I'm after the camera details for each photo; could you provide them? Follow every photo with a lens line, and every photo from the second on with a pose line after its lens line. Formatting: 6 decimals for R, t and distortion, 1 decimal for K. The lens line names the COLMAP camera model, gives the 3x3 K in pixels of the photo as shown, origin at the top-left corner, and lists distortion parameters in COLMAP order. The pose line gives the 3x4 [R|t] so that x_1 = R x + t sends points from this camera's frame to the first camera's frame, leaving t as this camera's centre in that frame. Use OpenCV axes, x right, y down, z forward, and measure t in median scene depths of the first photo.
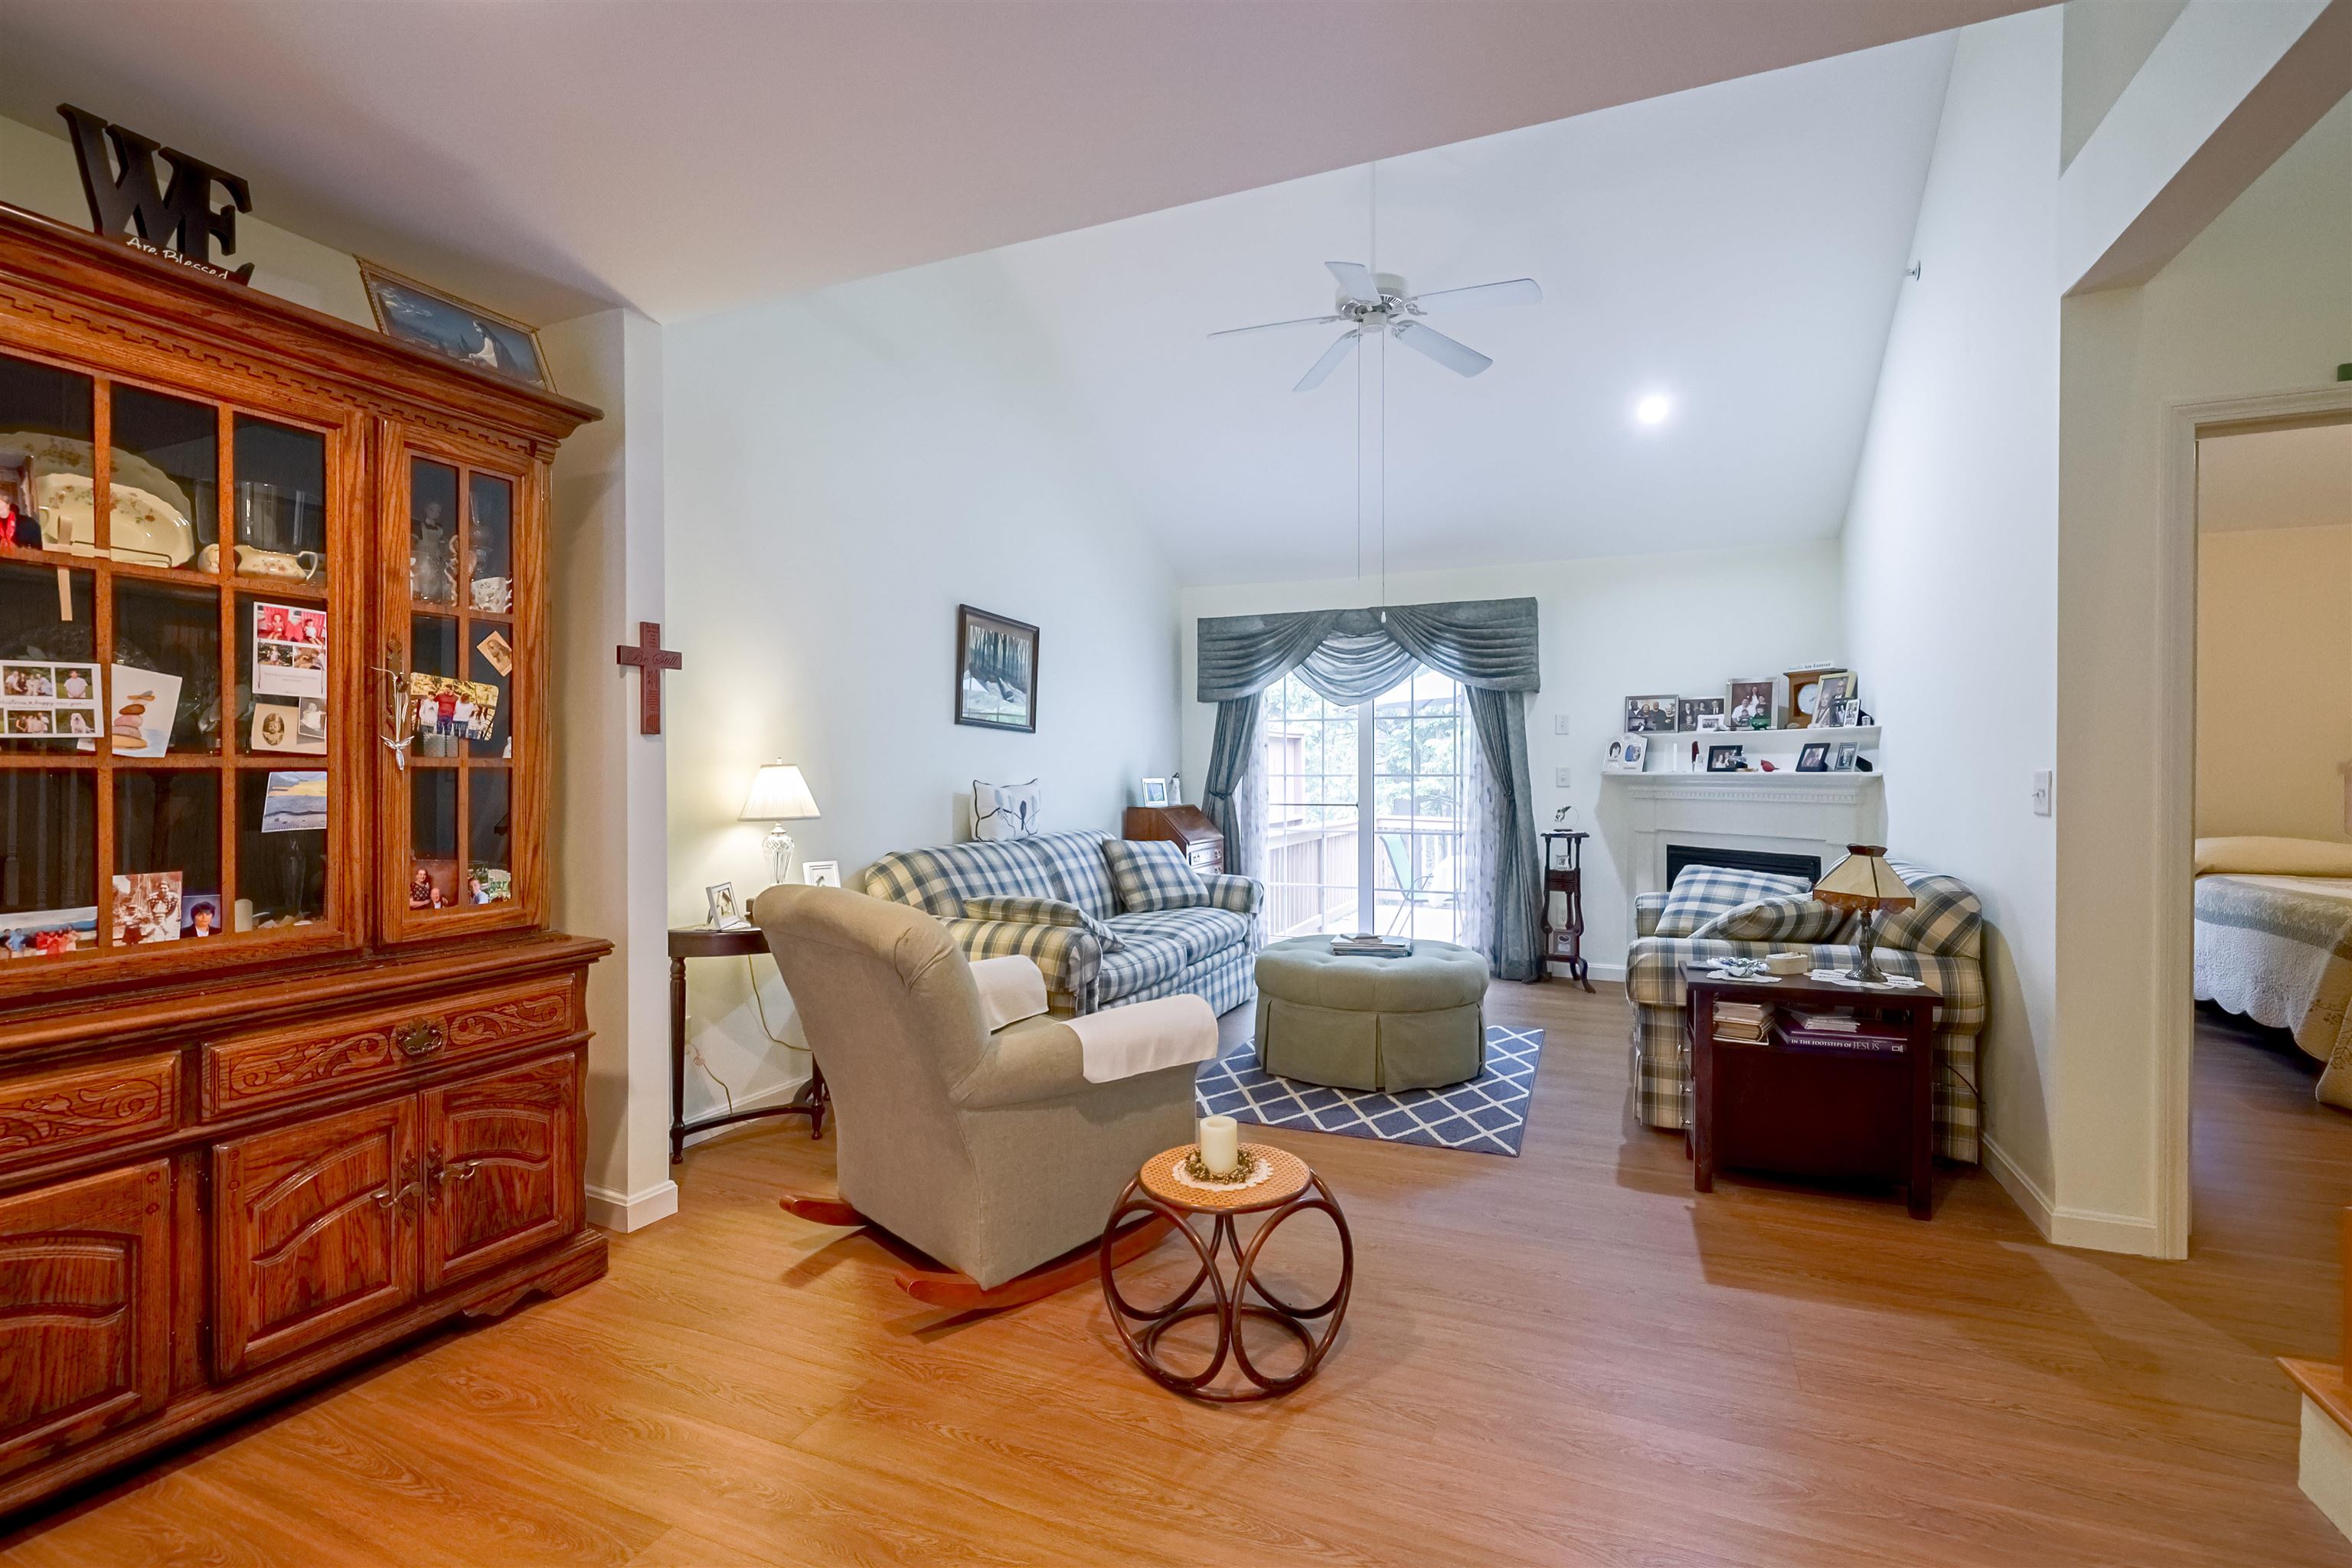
lens RADIAL K [[1074.0, 0, 1164.8], [0, 1074.0, 787.2], [0, 0, 1]] dist [-0.003524, -0.000205]
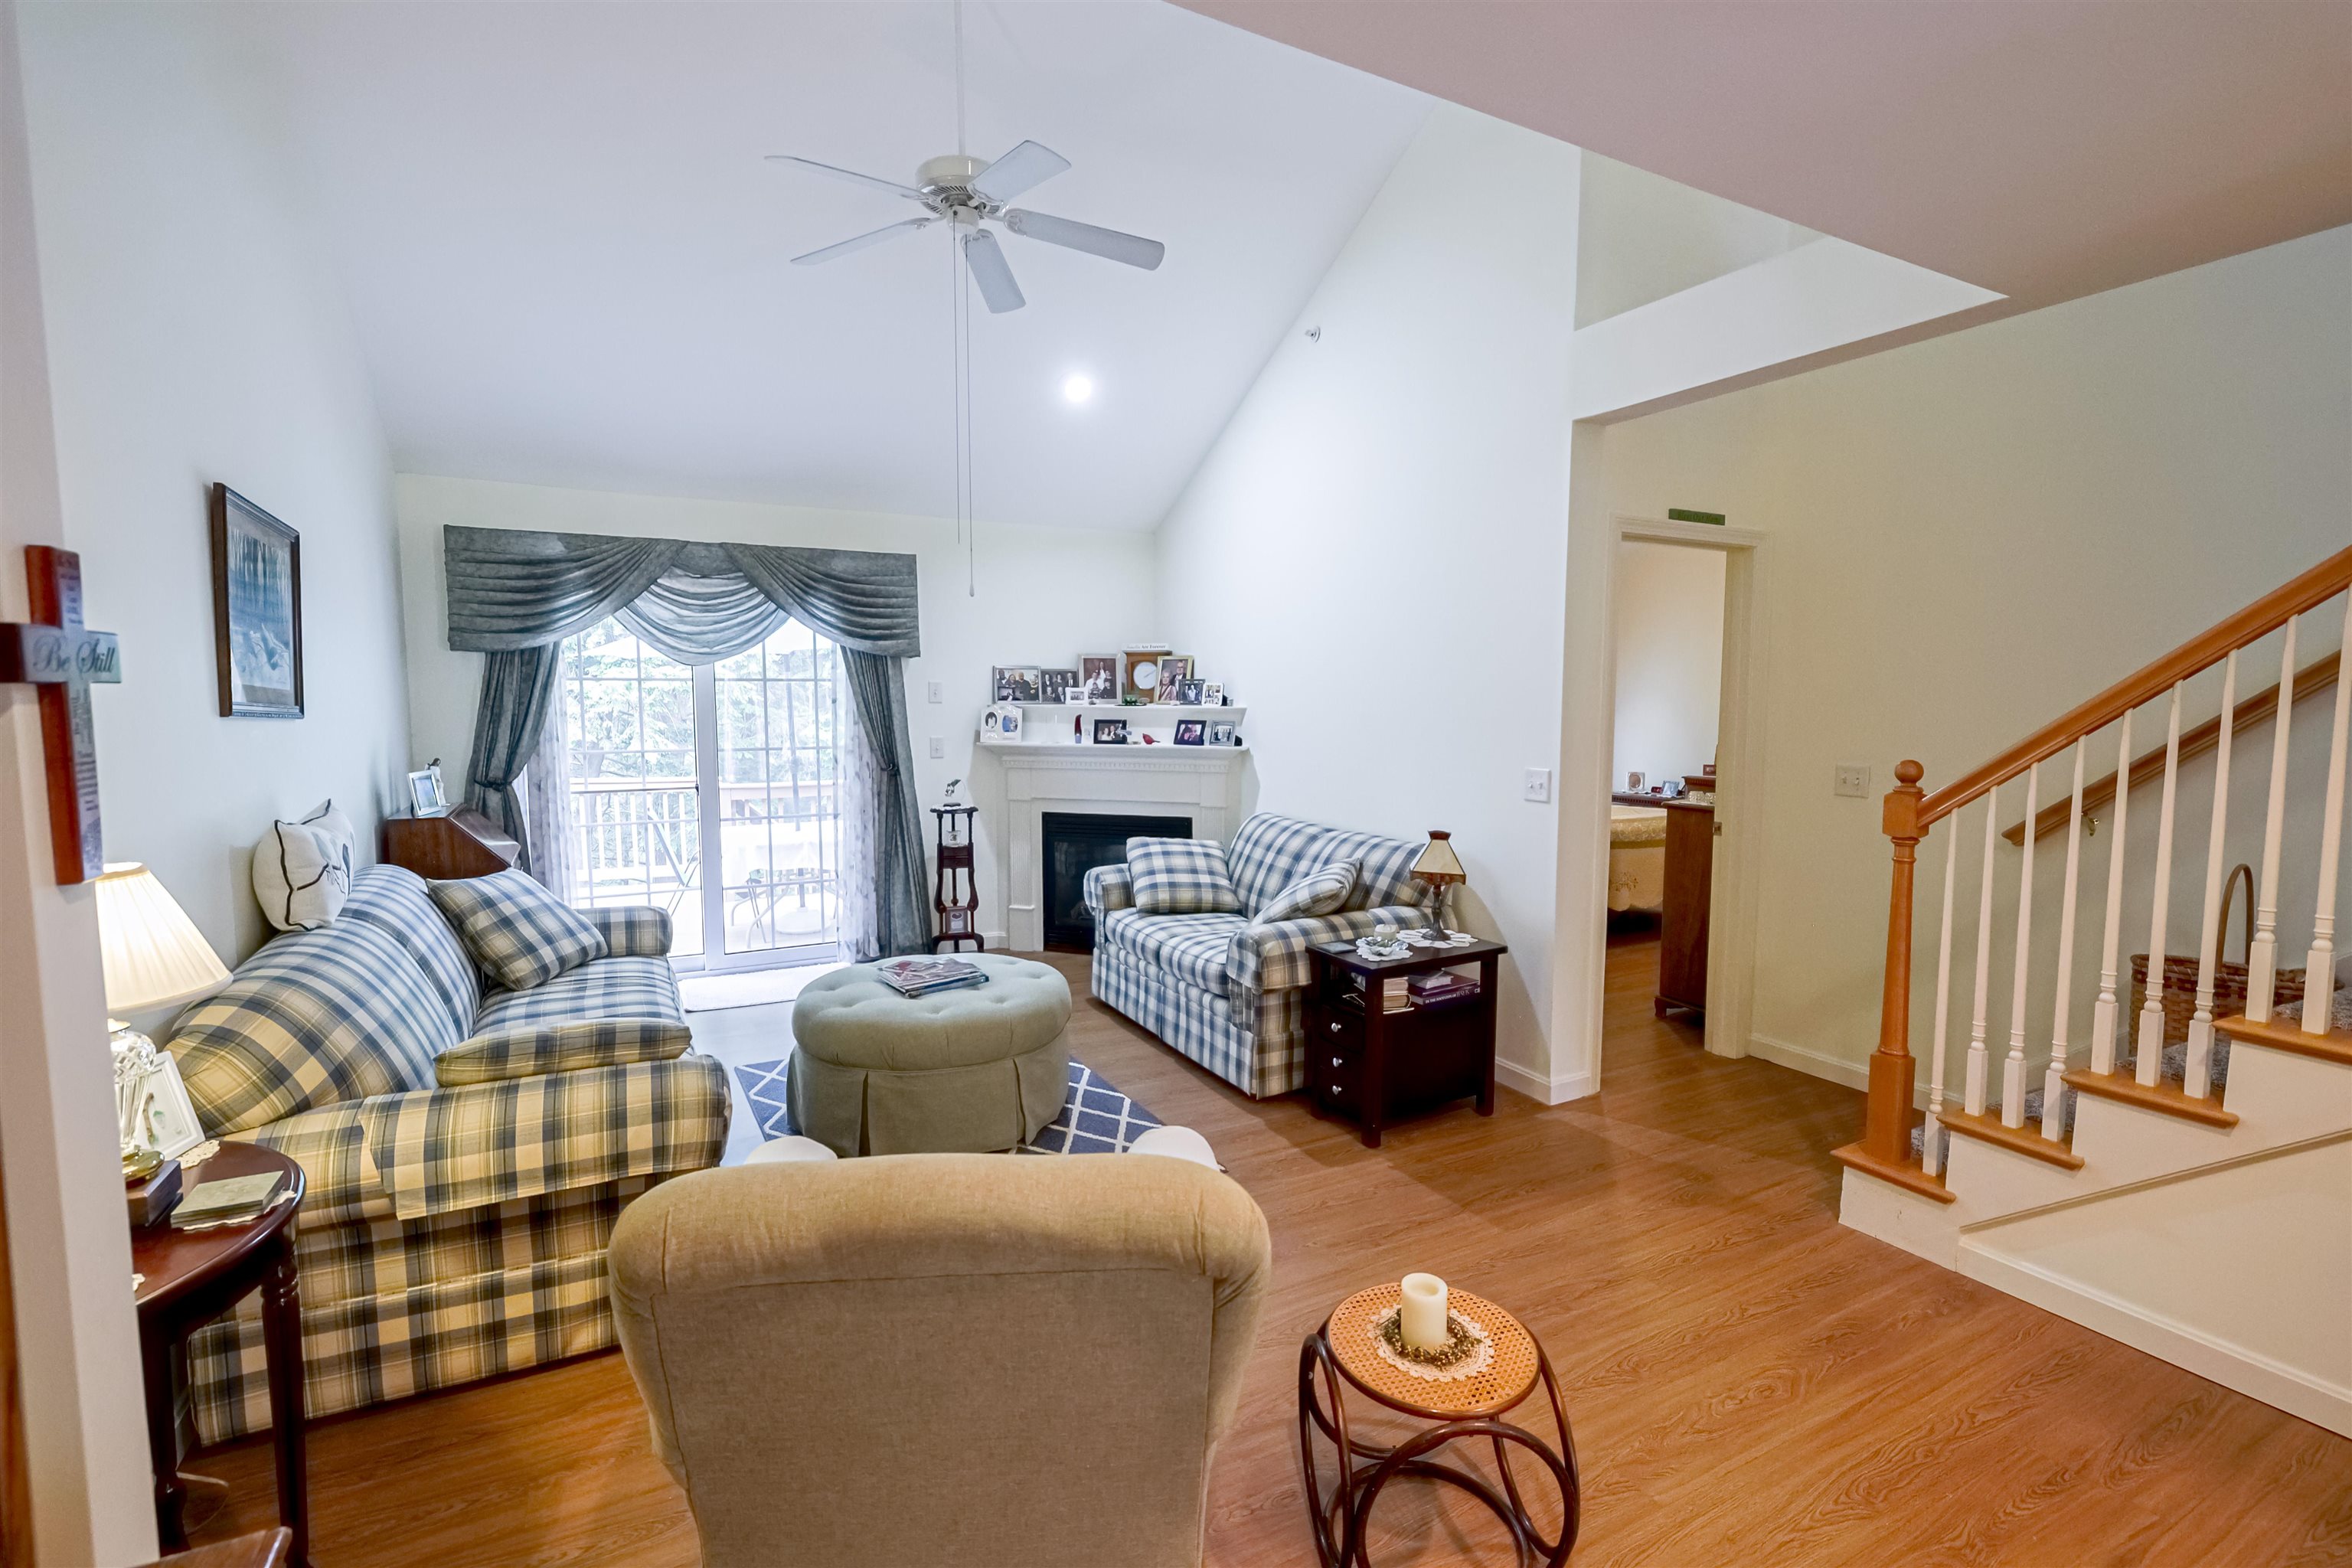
lens RADIAL K [[1074.0, 0, 1164.8], [0, 1074.0, 787.2], [0, 0, 1]] dist [-0.003524, -0.000205]
pose [[0.610521, -0.068605, 0.789023, -0.286558], [0.007298, 0.996686, 0.081013, -0.055252], [-0.791966, -0.043702, 0.608999, 0.281707]]
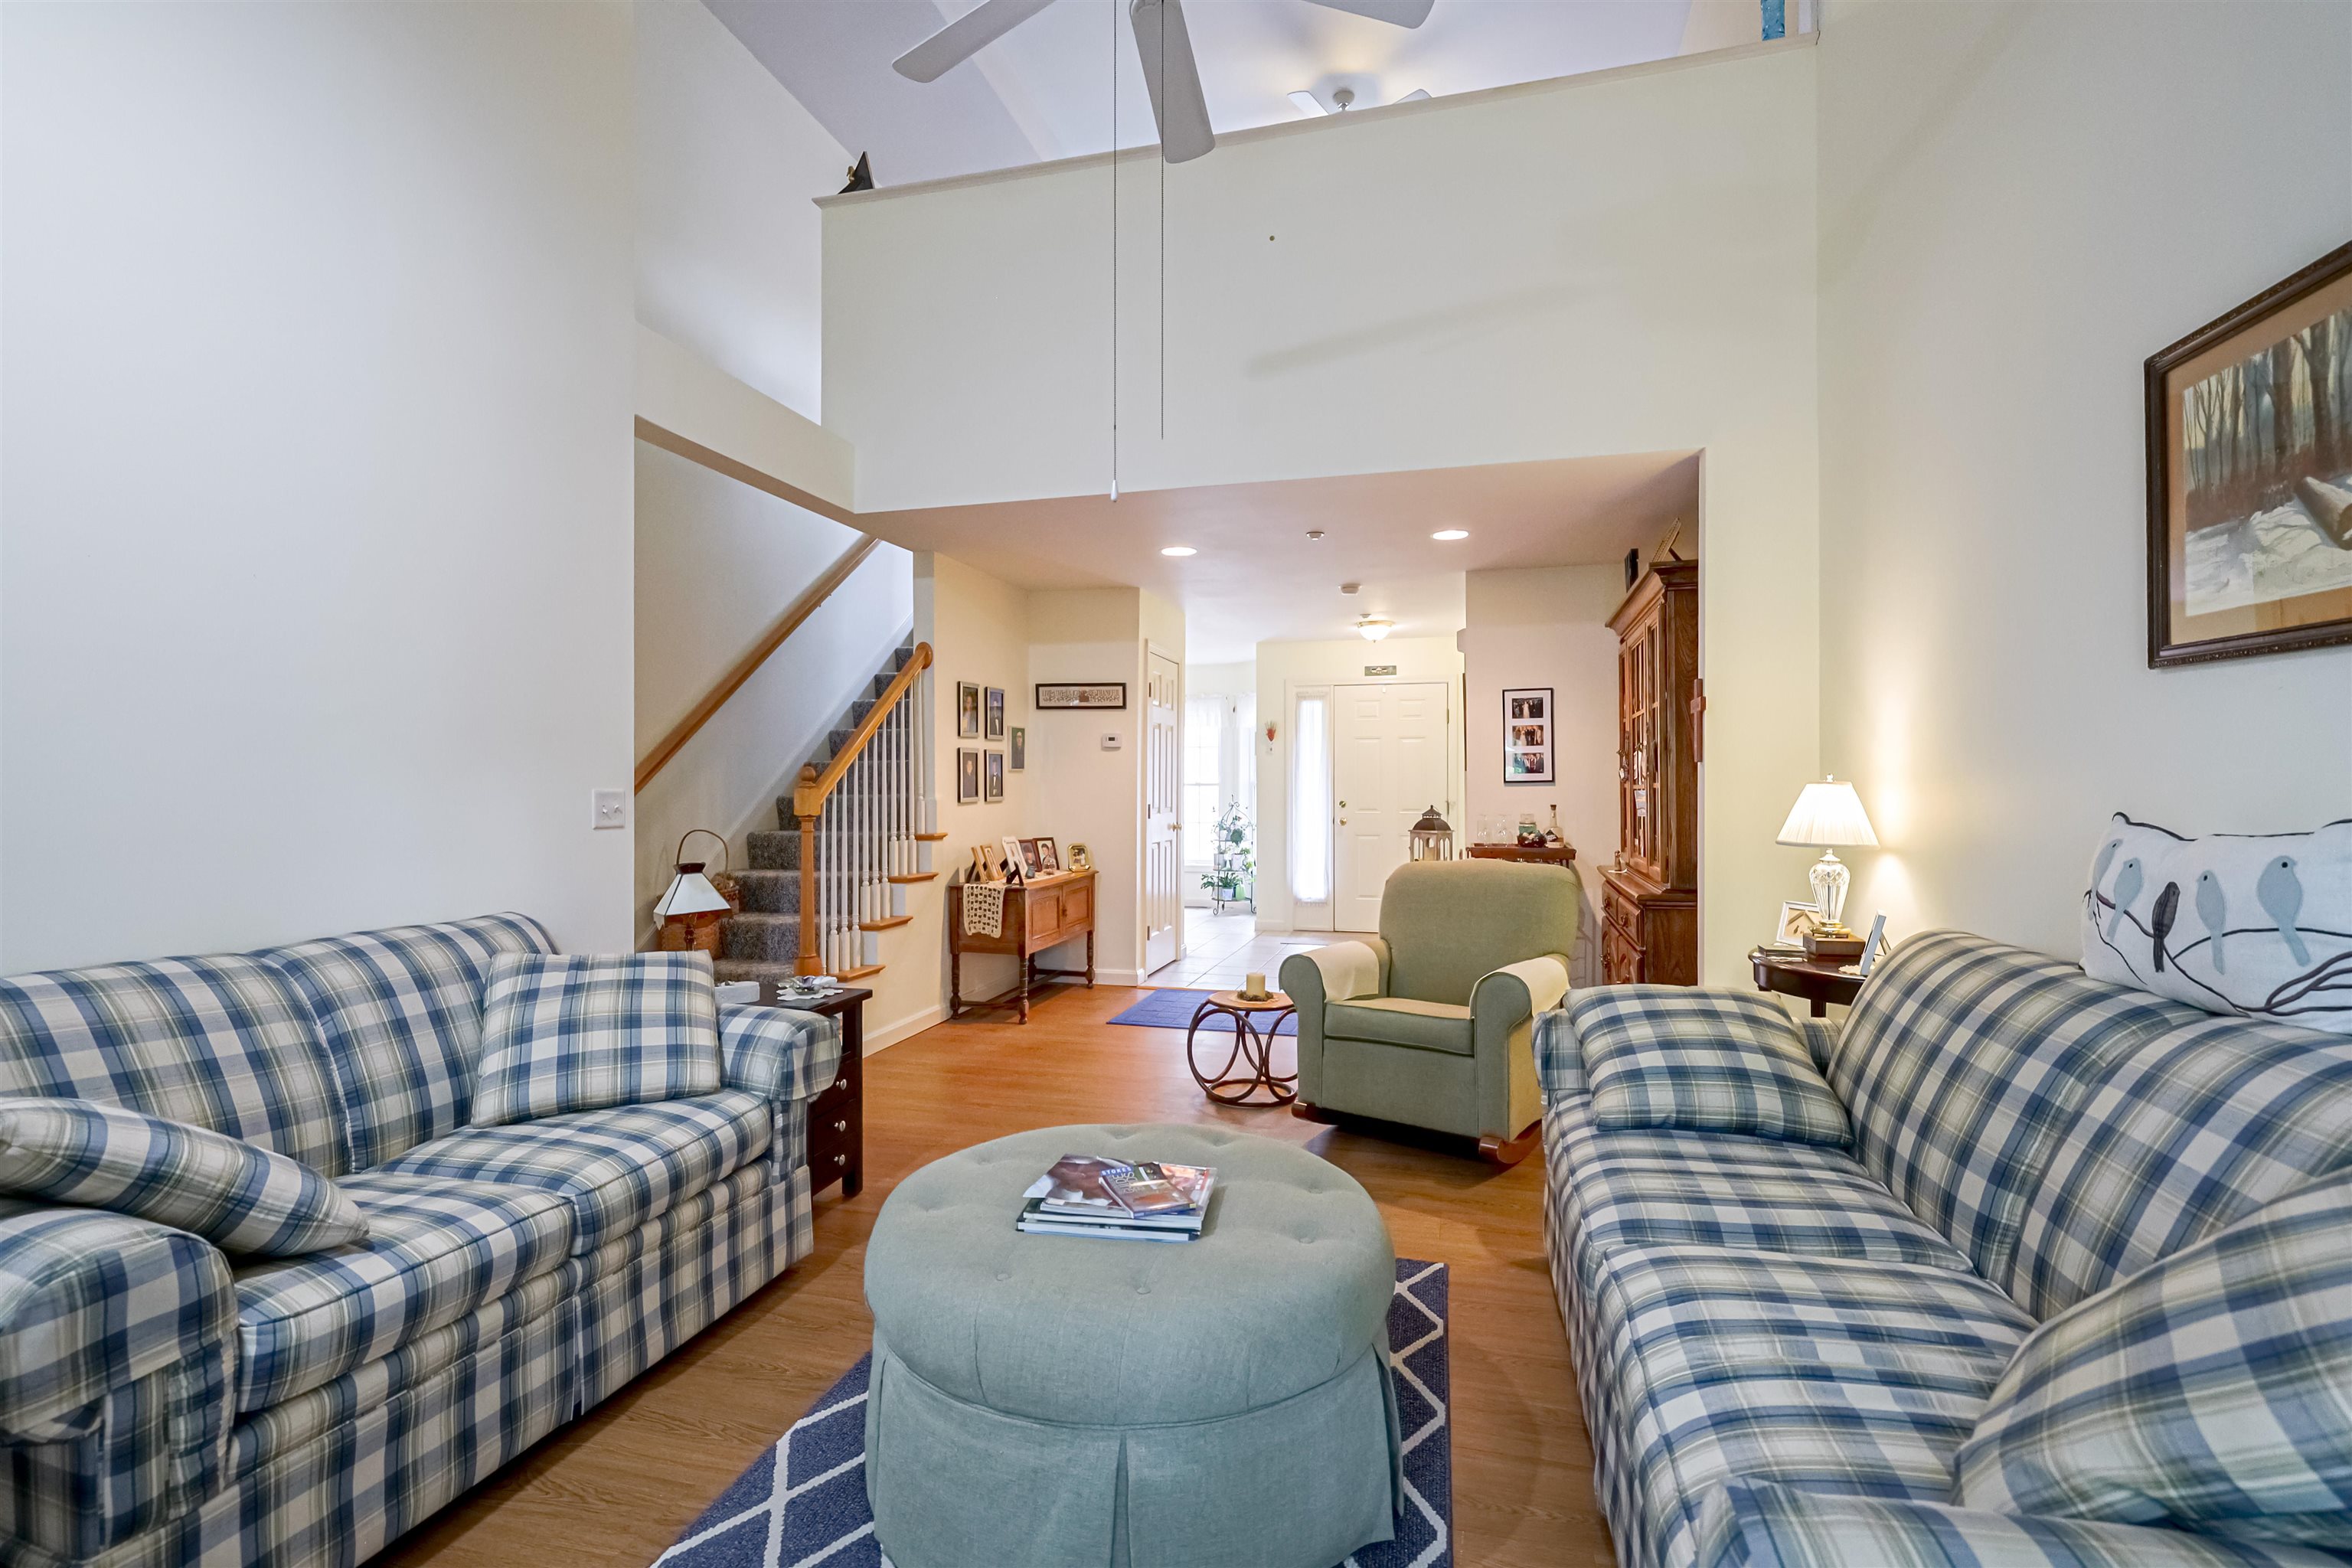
lens RADIAL K [[1074.0, 0, 1164.8], [0, 1074.0, 787.2], [0, 0, 1]] dist [-0.003524, -0.000205]
pose [[-0.987216, 0.006412, -0.159259, 0.210465], [0.005026, 0.999946, 0.009105, -0.013622], [0.159309, 0.008188, -0.987195, 1.176194]]
